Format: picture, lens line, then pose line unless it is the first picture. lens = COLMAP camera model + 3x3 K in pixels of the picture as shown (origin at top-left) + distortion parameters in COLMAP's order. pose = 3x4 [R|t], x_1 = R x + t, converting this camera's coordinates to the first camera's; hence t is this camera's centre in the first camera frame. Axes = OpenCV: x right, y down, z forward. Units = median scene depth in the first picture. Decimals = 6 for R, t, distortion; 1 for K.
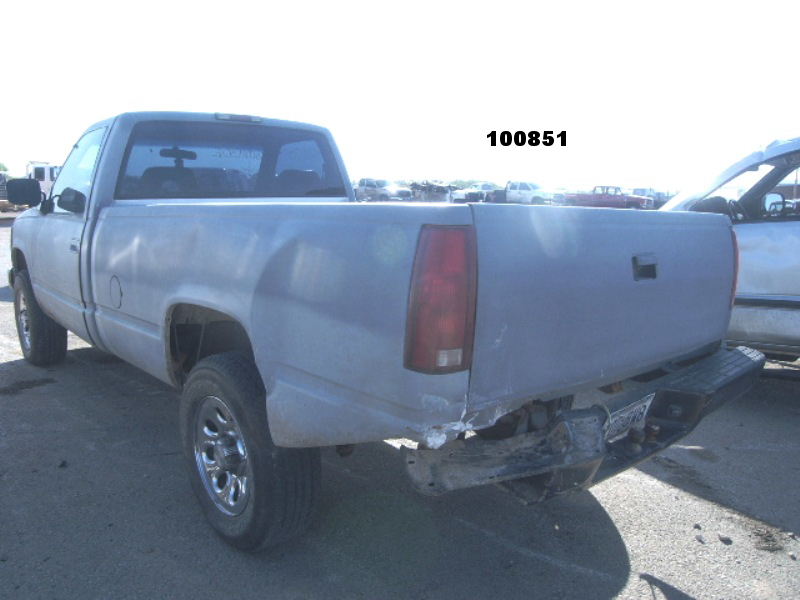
lens RADIAL K [[650.5, 0, 397.1], [0, 650.5, 297.9], [0, 0, 1]] dist [-0.109426, 0.049681]
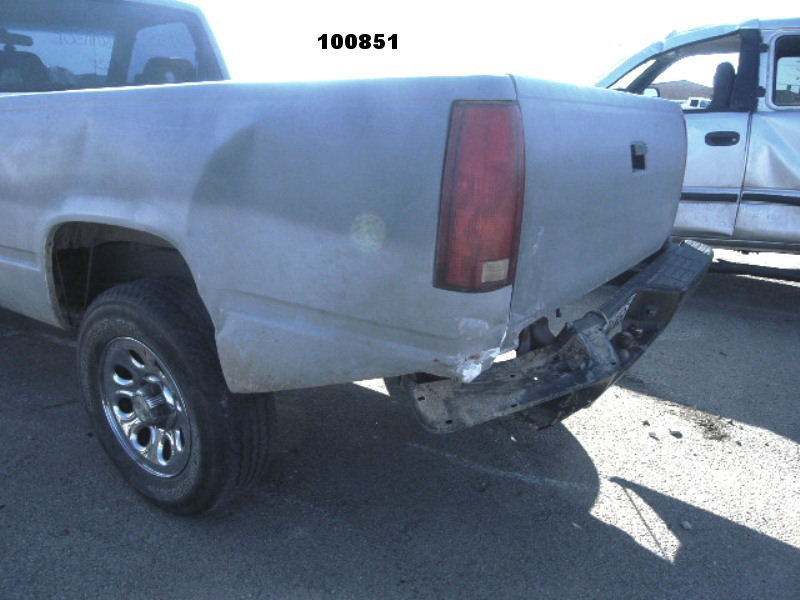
lens RADIAL K [[650.5, 0, 400.0], [0, 650.5, 302.4], [0, 0, 1]] dist [-0.109426, 0.049681]
pose [[0.968483, -0.075568, 0.237340, -0.147779], [0.039181, 0.987224, 0.154447, 0.002010], [-0.245979, -0.140280, 0.959070, 0.171565]]
